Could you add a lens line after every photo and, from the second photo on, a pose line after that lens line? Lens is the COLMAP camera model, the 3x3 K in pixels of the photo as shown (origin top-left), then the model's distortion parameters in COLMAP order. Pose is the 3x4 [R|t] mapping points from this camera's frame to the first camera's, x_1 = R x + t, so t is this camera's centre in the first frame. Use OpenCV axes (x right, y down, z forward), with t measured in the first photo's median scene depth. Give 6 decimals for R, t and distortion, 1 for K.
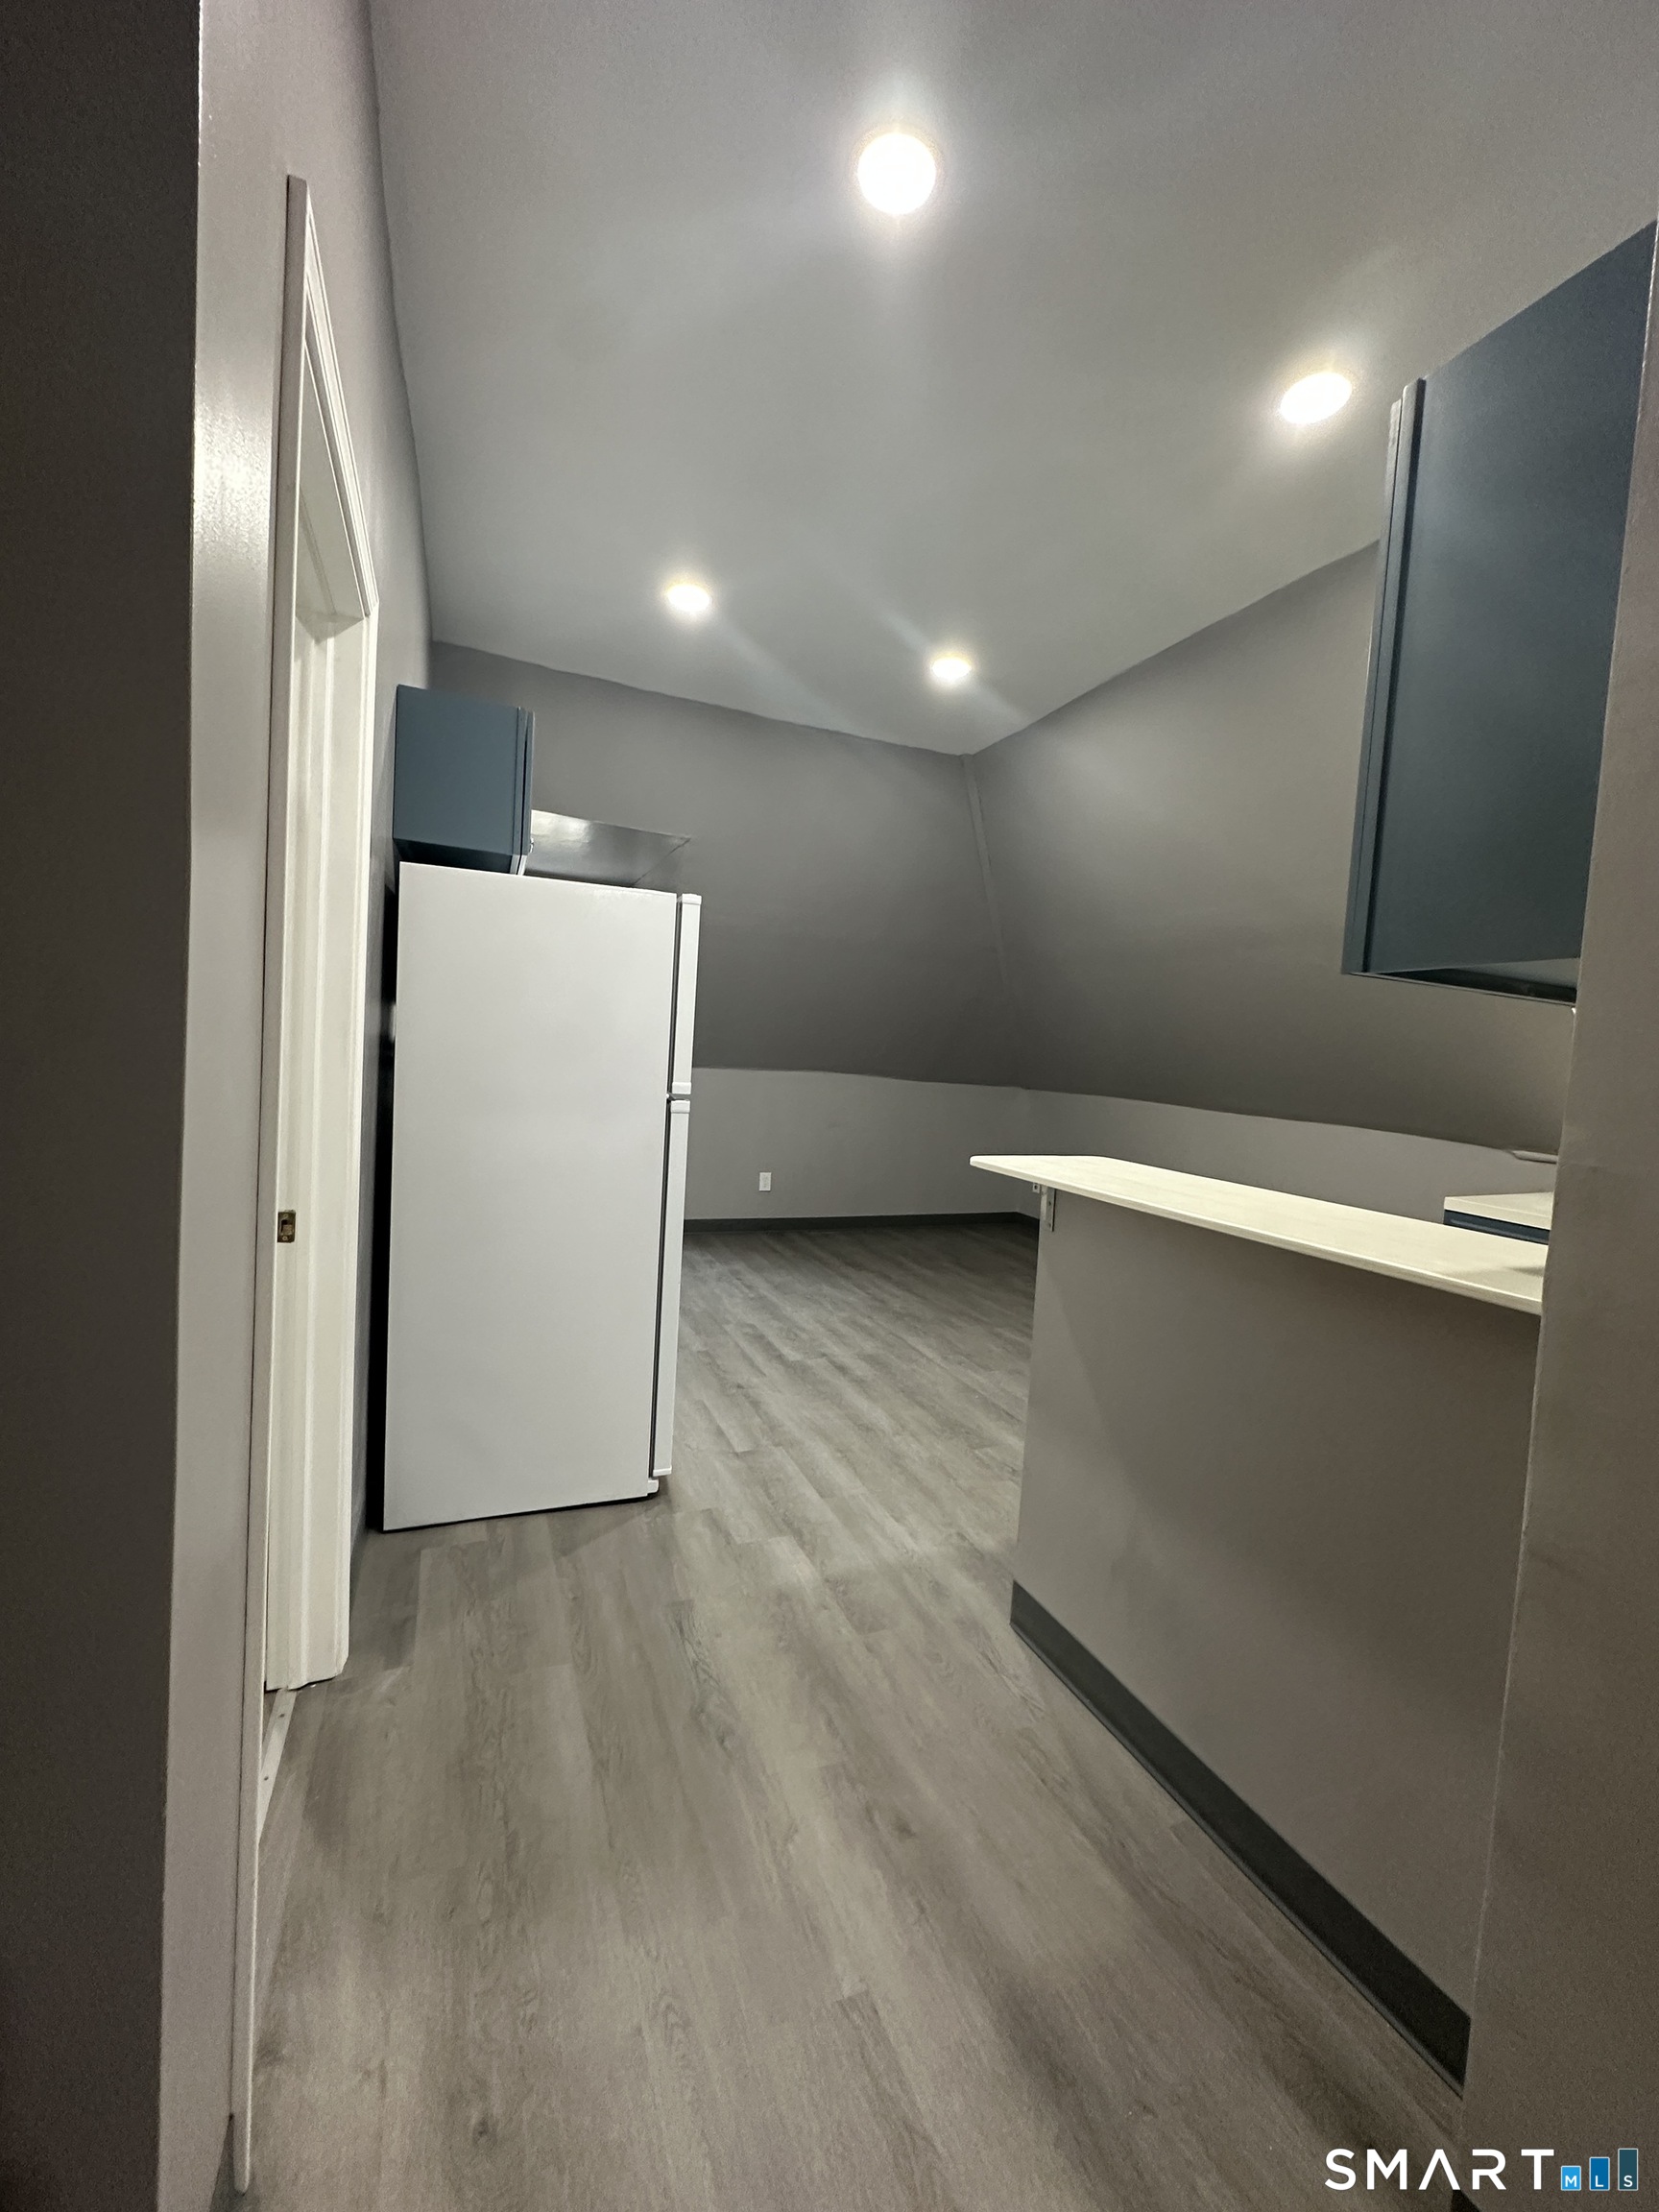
lens RADIAL K [[888.5, 0, 818.5], [0, 888.5, 1098.7], [0, 0, 1]] dist [-0.006830, 0.000830]
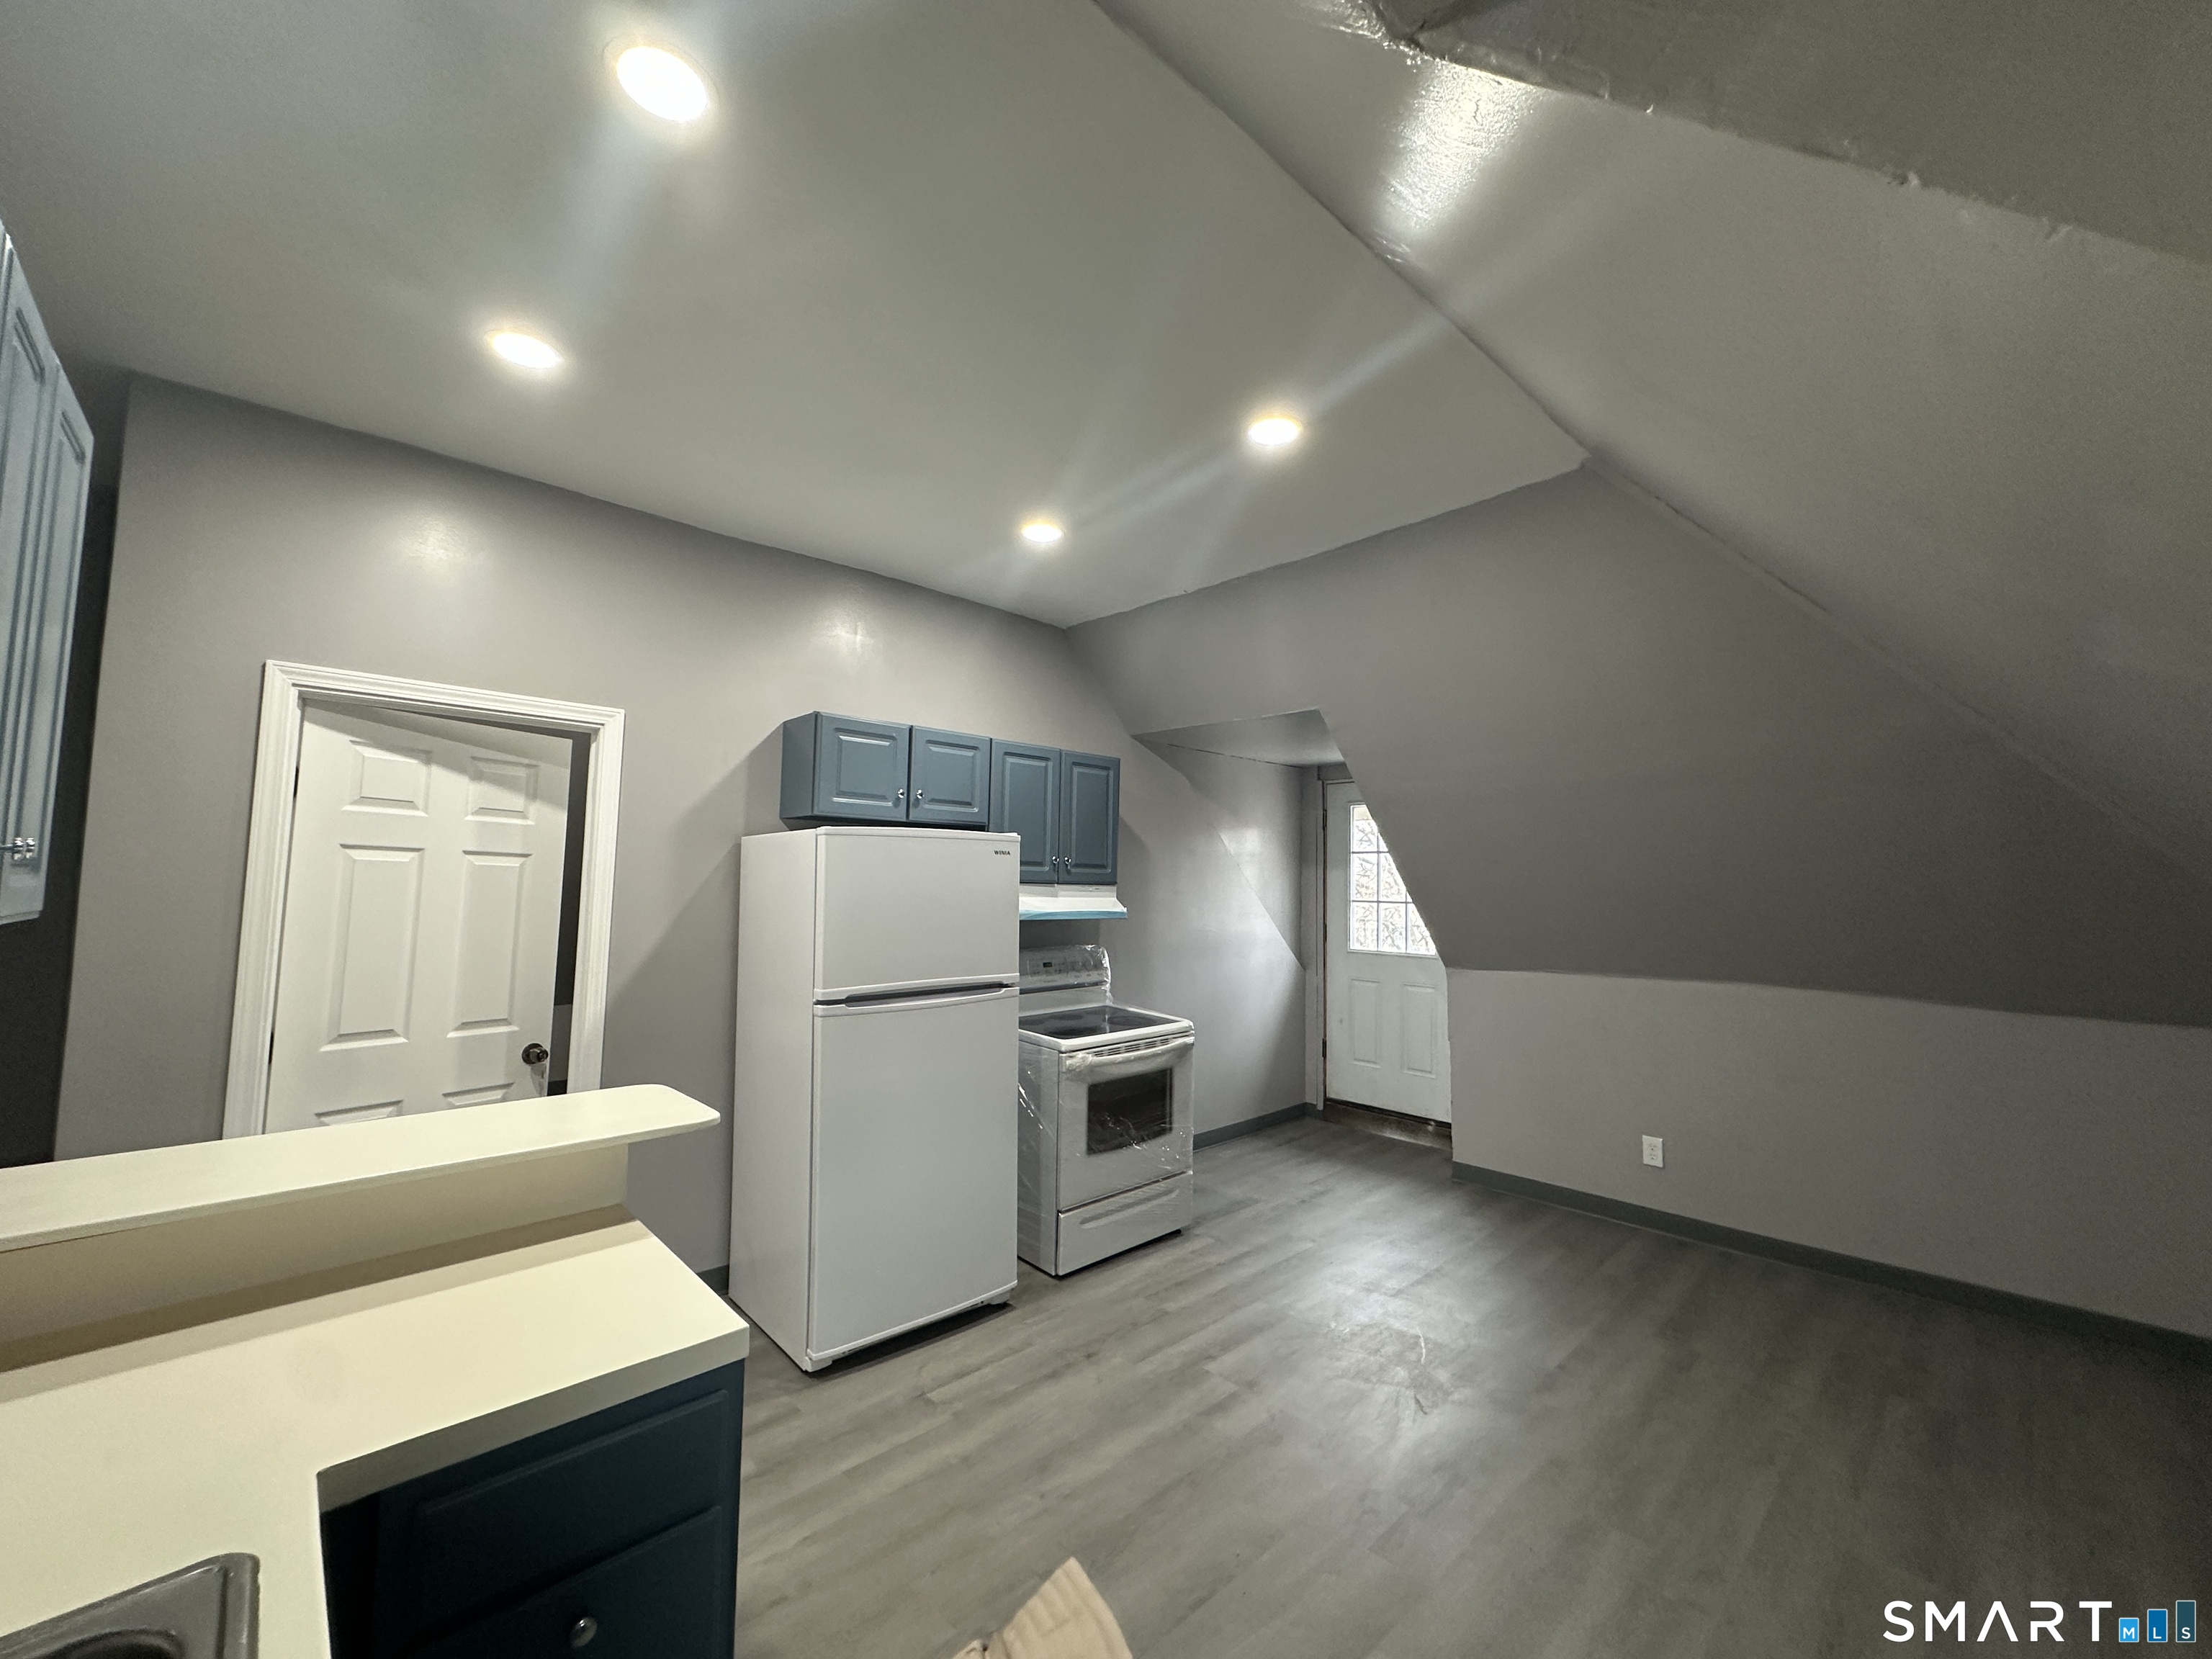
lens RADIAL K [[888.5, 0, 1091.6], [0, 888.5, 820.3], [0, 0, 1]] dist [-0.006830, 0.000830]
pose [[0.365491, -0.114772, -0.923712, 0.998644], [-0.053062, 0.988186, -0.143778, -0.073073], [0.929301, 0.101564, 0.355083, 0.878118]]
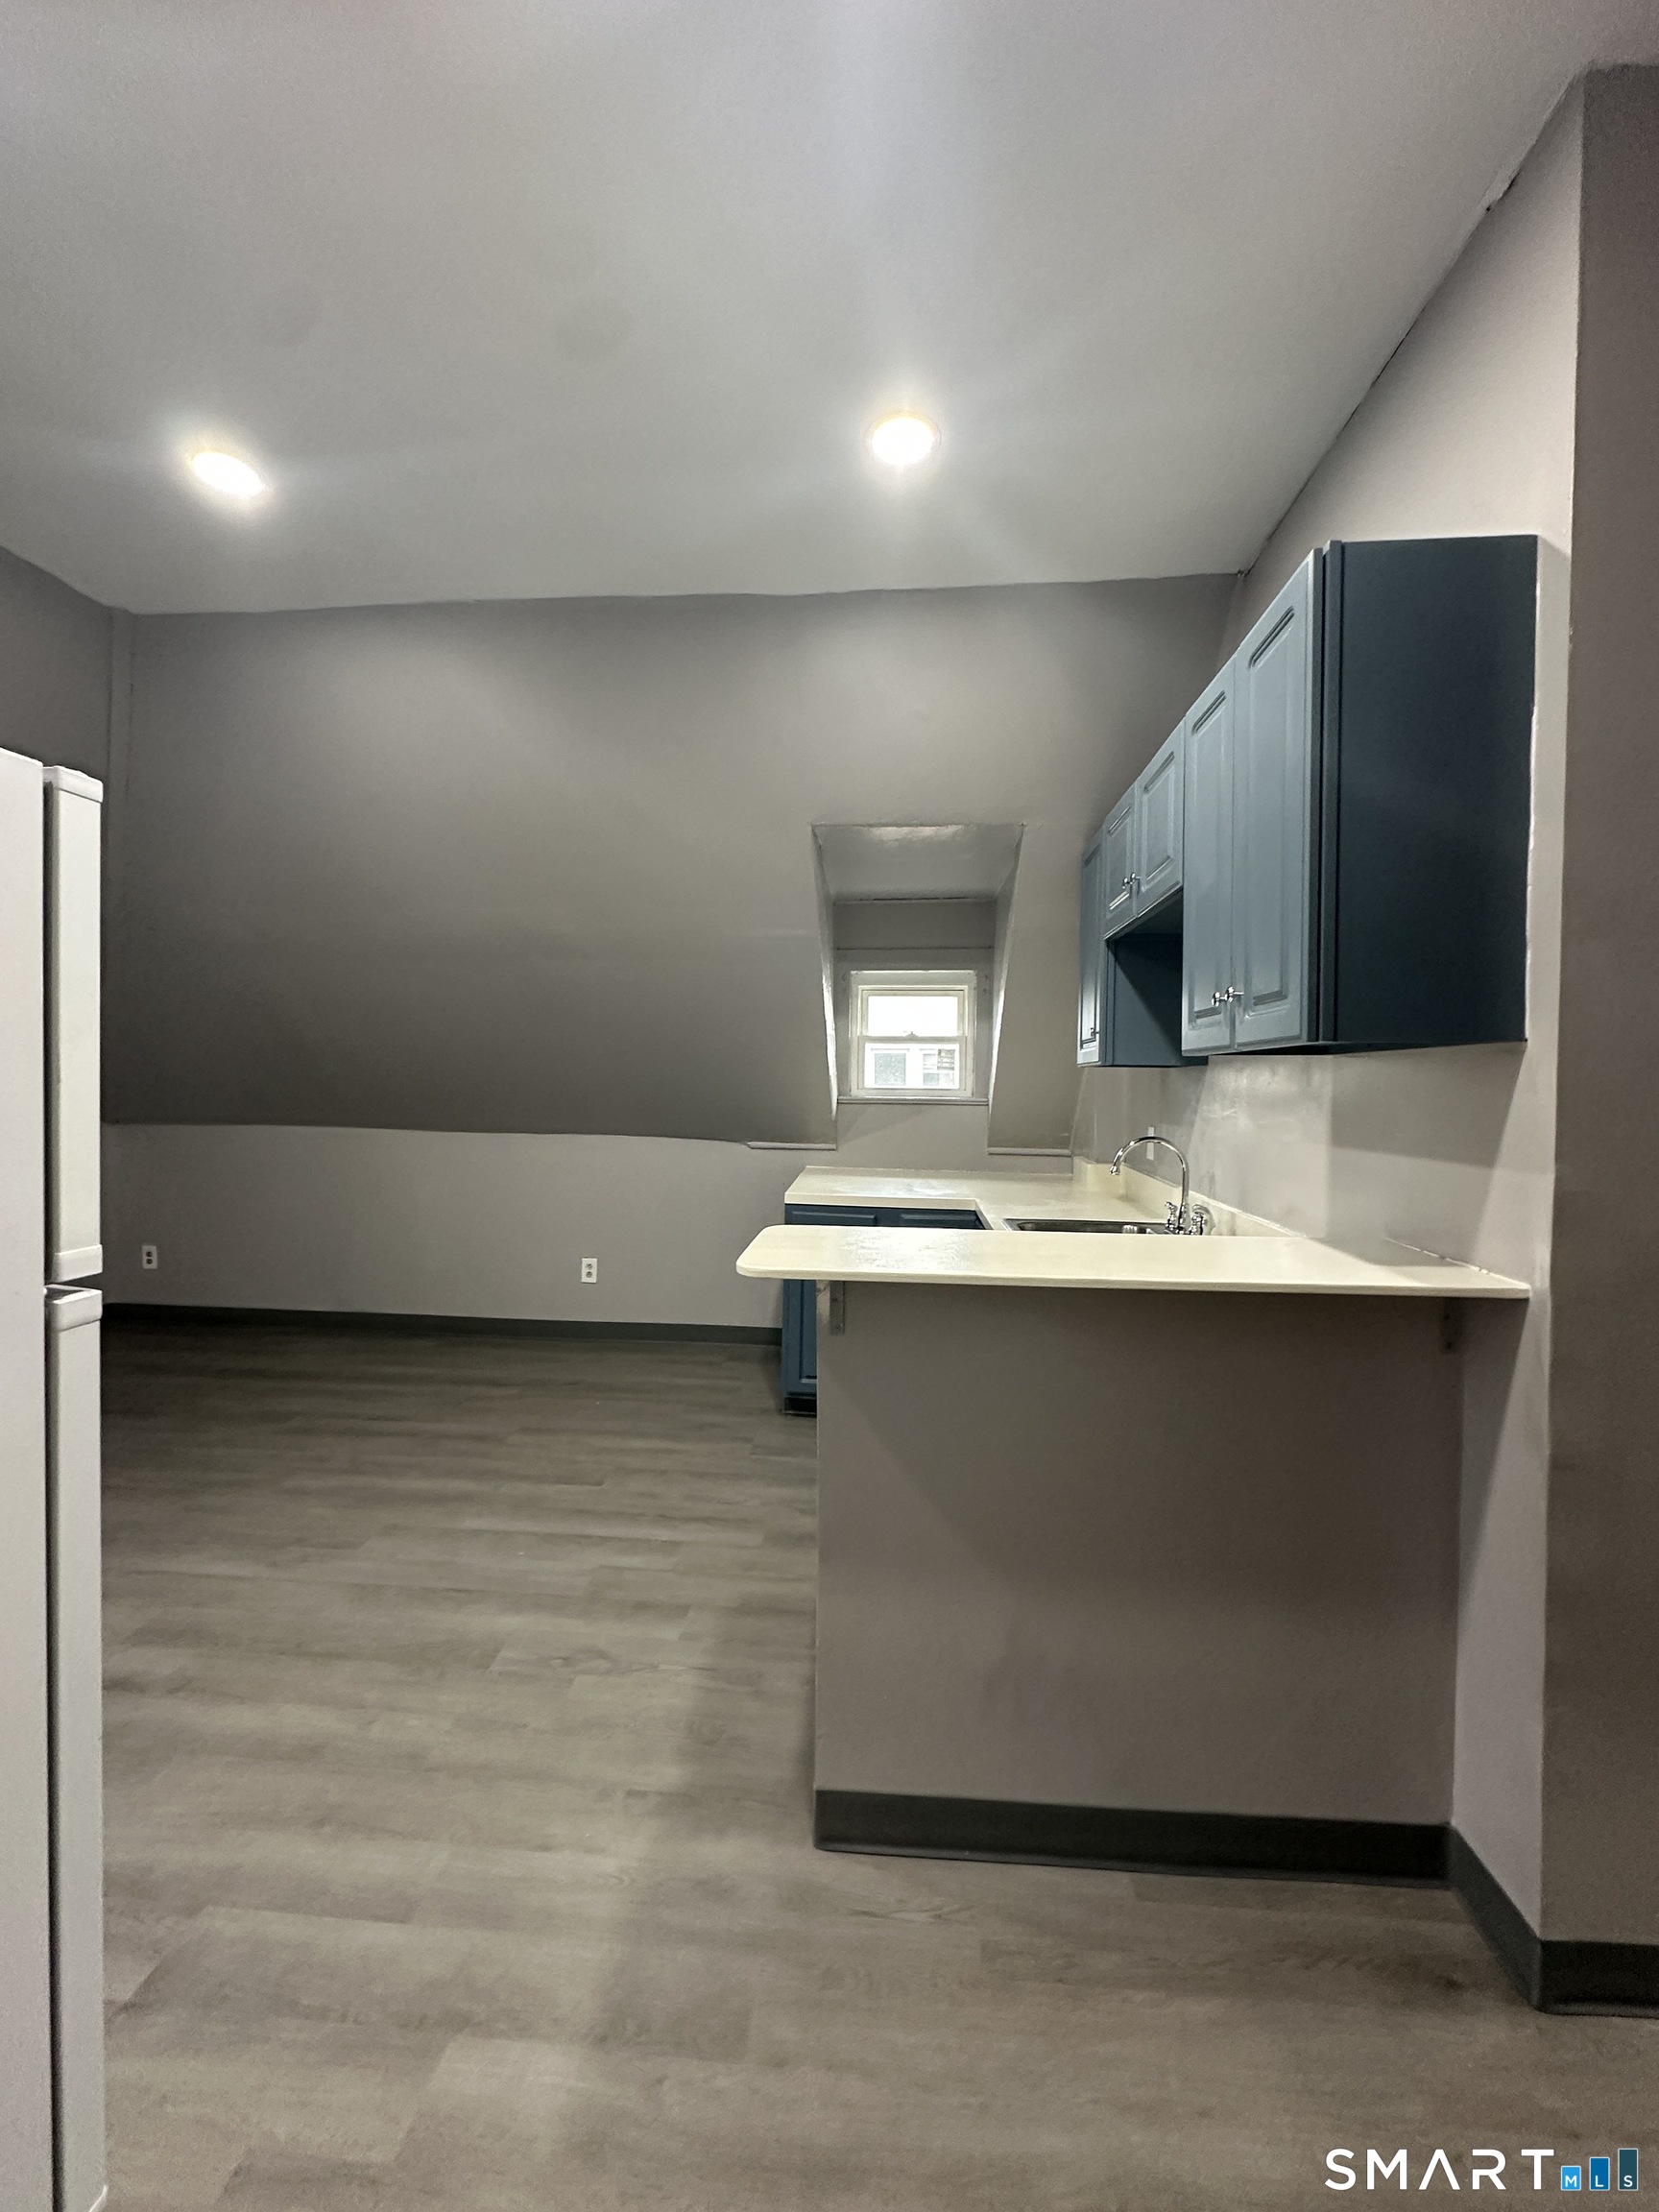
lens RADIAL K [[888.5, 0, 832.6], [0, 888.5, 1100.6], [0, 0, 1]] dist [-0.006830, 0.000830]
pose [[0.445046, -0.077892, 0.892114, -0.340106], [0.064324, 0.996417, 0.054910, -0.081040], [-0.893194, 0.032947, 0.448462, 0.507918]]
